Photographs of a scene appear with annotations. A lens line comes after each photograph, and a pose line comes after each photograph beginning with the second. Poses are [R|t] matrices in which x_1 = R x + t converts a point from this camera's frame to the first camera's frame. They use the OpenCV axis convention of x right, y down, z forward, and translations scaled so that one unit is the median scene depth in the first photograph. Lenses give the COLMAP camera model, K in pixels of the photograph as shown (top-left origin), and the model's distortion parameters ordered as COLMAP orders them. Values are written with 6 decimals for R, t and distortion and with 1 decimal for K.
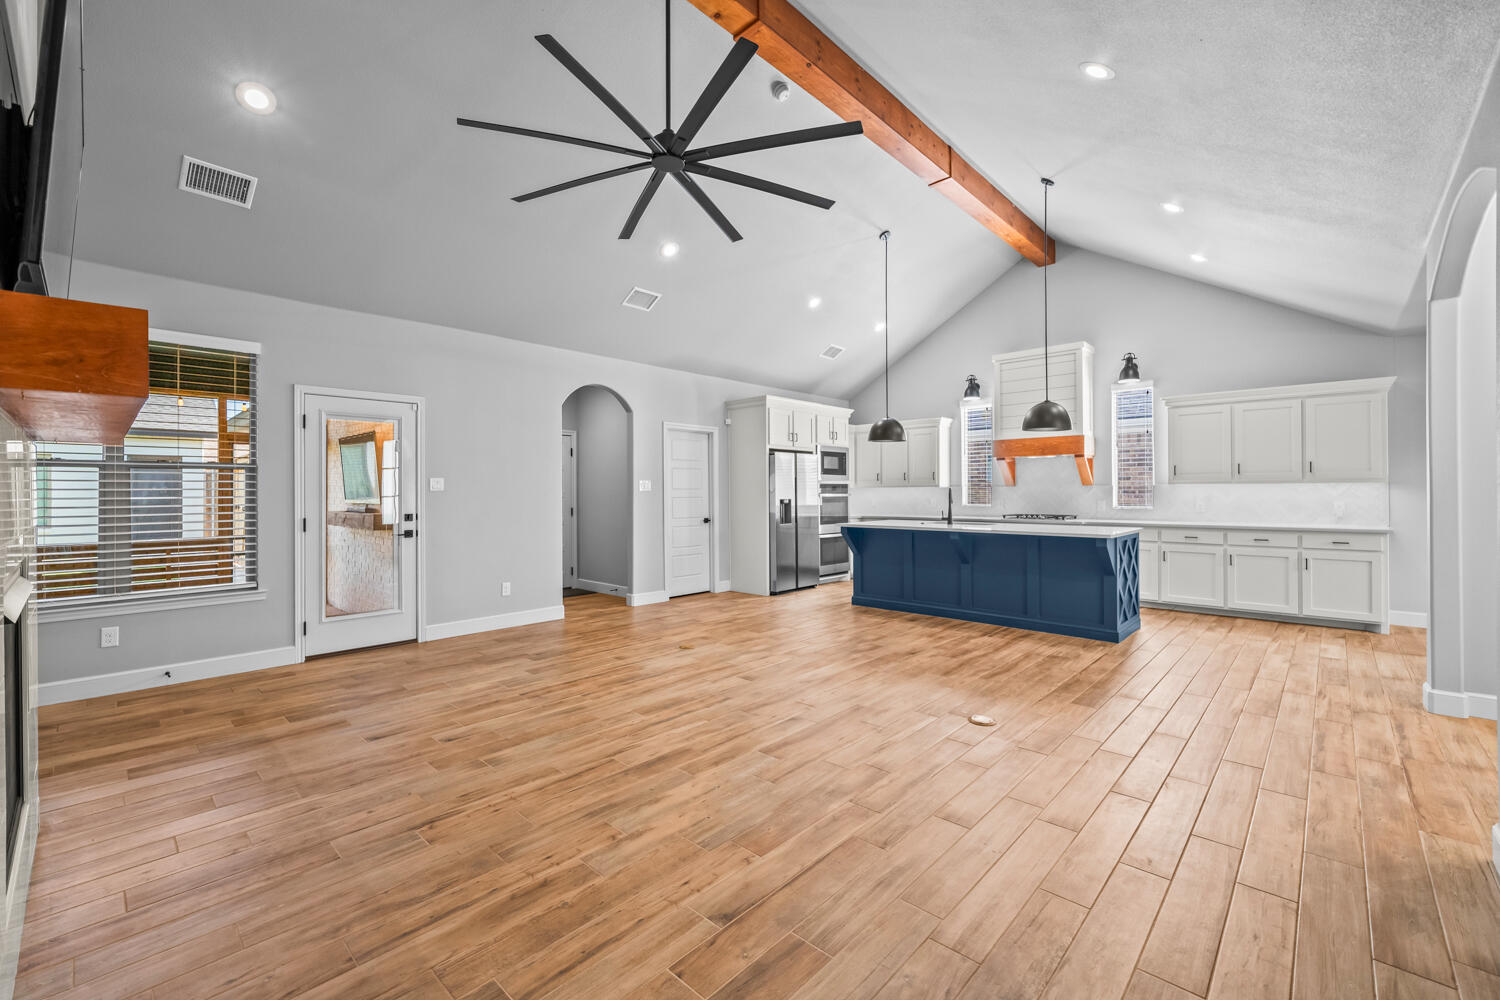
lens RADIAL K [[624.0, 0, 728.1], [0, 624.0, 488.5], [0, 0, 1]] dist [0.000316, 0.000065]
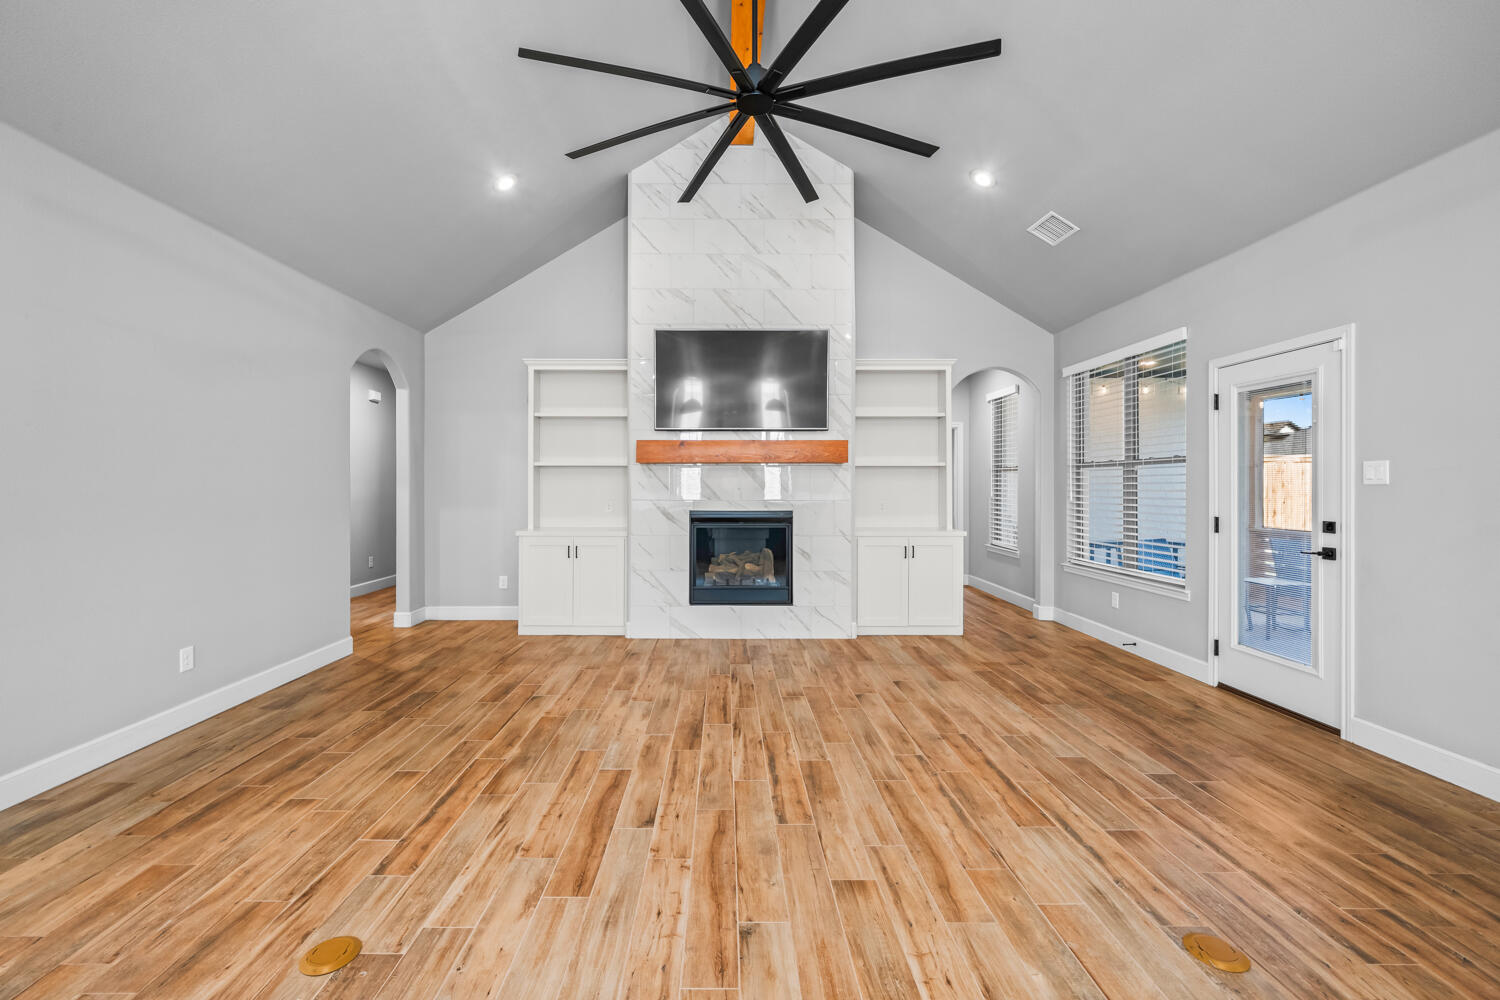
lens RADIAL K [[624.0, 0, 728.1], [0, 624.0, 488.5], [0, 0, 1]] dist [0.000316, 0.000065]
pose [[-0.711605, 0.006841, -0.702546, 0.479690], [0.007014, 0.999972, 0.002633, 0.003249], [0.702544, -0.003054, -0.711633, 1.427748]]
